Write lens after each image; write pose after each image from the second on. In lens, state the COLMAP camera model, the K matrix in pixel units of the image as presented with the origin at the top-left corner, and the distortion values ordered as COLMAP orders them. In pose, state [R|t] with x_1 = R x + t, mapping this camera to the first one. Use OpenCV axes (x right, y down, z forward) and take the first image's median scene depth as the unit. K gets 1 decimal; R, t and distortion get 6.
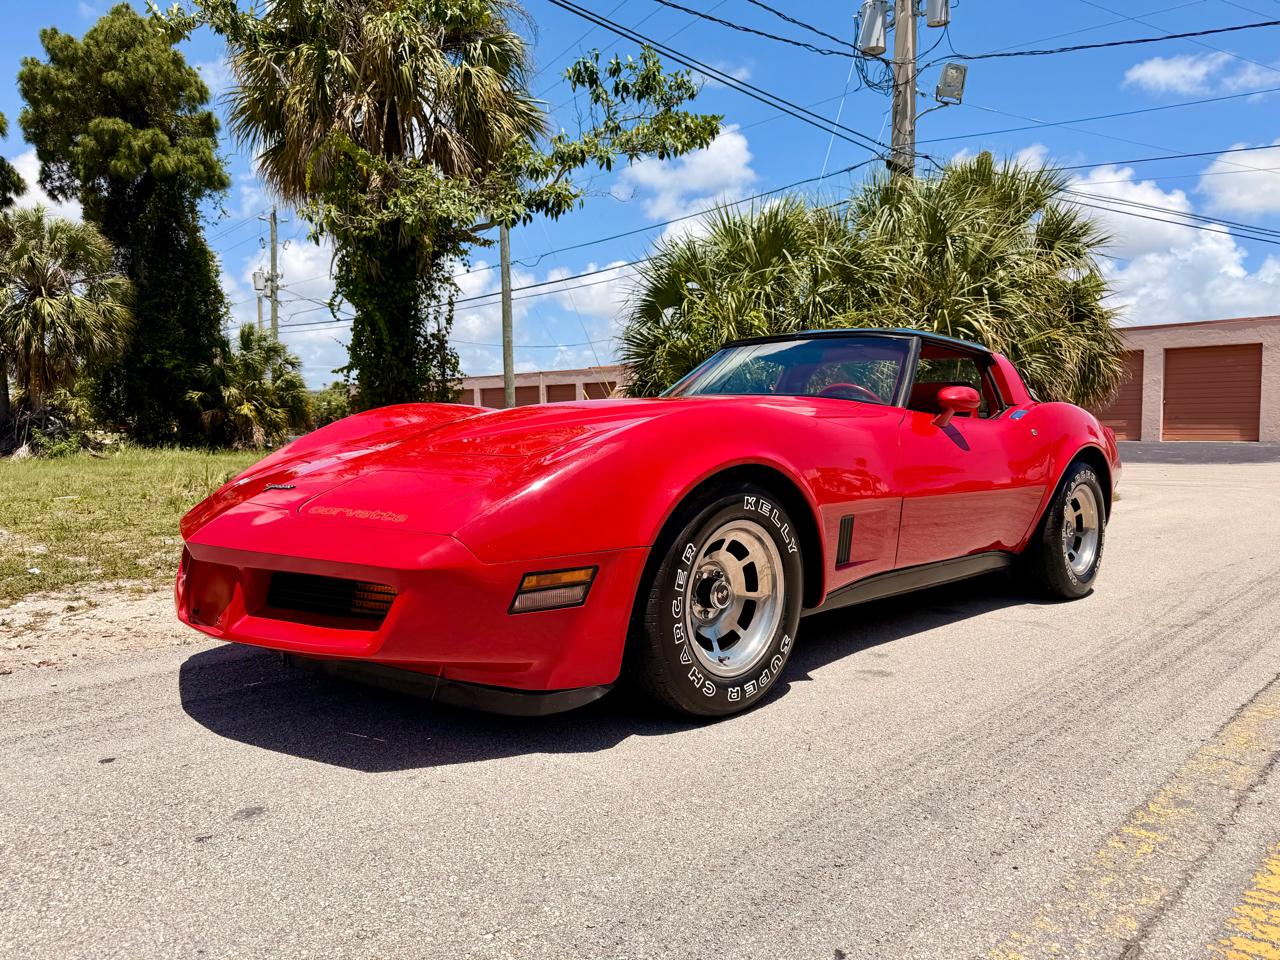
lens RADIAL K [[906.4, 0, 633.0], [0, 906.4, 476.5], [0, 0, 1]] dist [0.018129, -0.023582]
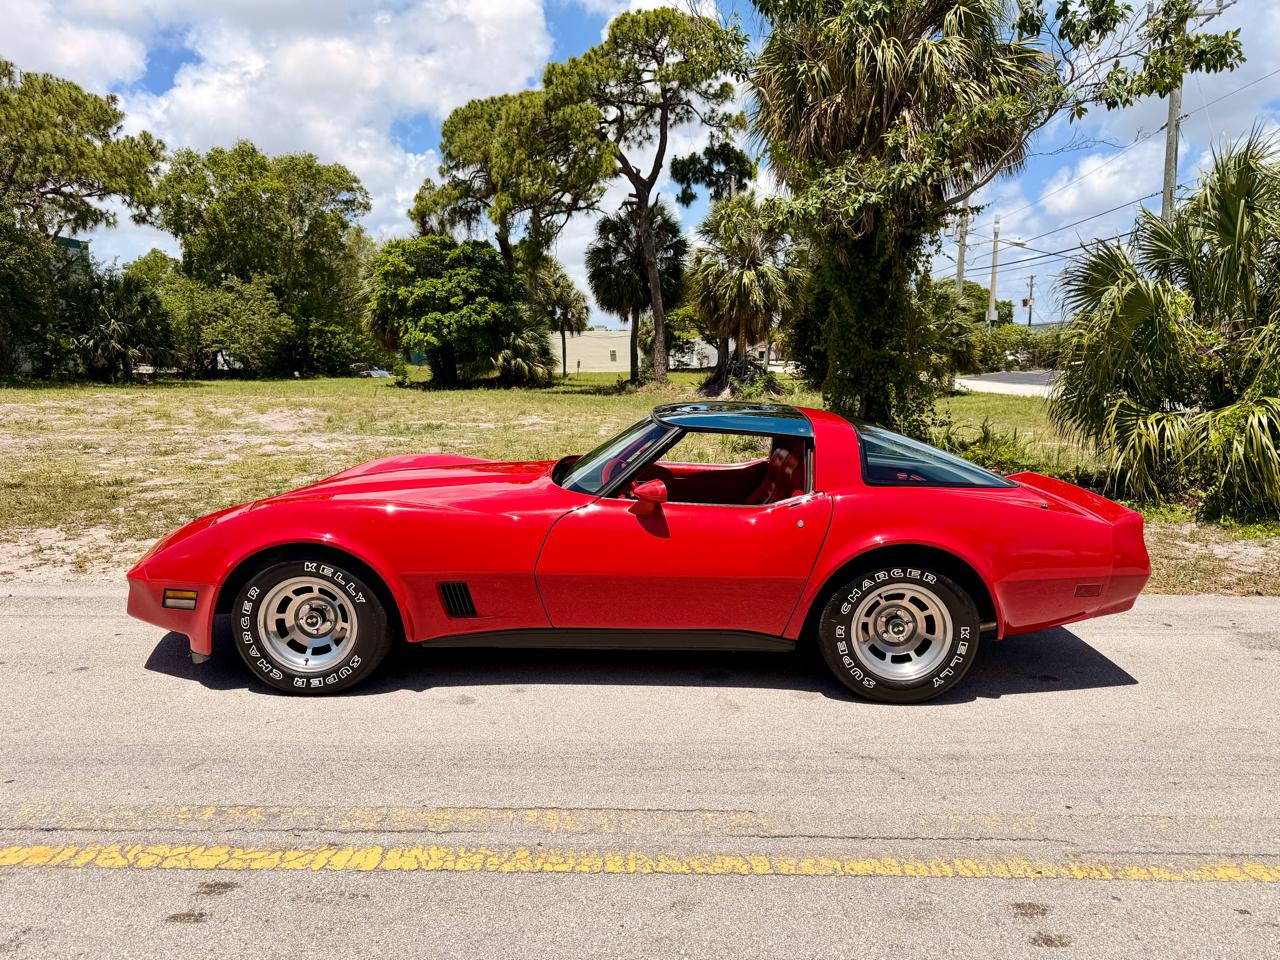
lens RADIAL K [[906.4, 0, 639.1], [0, 906.4, 483.4], [0, 0, 1]] dist [0.018129, -0.023582]
pose [[0.691435, 0.100903, -0.715357, 1.600334], [-0.037715, 0.993889, 0.103737, -0.294170], [0.721453, -0.044748, 0.691016, 0.318052]]
